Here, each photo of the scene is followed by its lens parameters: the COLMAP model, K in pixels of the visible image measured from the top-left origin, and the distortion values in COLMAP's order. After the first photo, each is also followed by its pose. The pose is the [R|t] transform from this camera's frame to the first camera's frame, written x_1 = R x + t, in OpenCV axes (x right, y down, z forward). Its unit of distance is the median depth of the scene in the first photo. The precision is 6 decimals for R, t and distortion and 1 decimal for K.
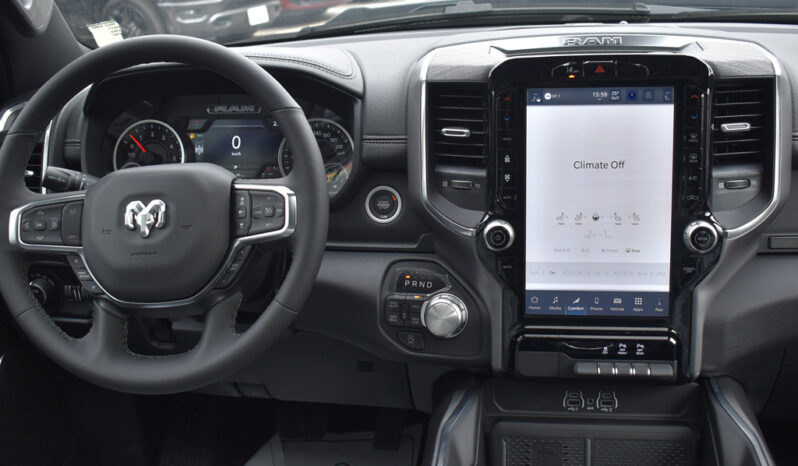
lens RADIAL K [[908.7, 0, 399.0], [0, 908.7, 233.0], [0, 0, 1]] dist [-0.047804, -0.012614]
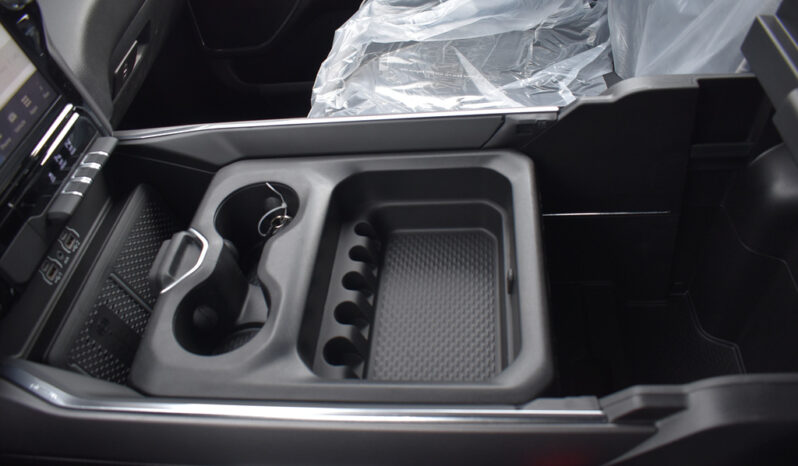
lens RADIAL K [[614.2, 0, 399.0], [0, 614.2, 233.0], [0, 0, 1]] dist [-0.090285, 0.002274]
pose [[-0.043184, -0.682963, 0.729175, -0.178230], [0.450561, 0.638107, 0.624351, -0.021154], [-0.891701, 0.355500, 0.280160, 0.598019]]
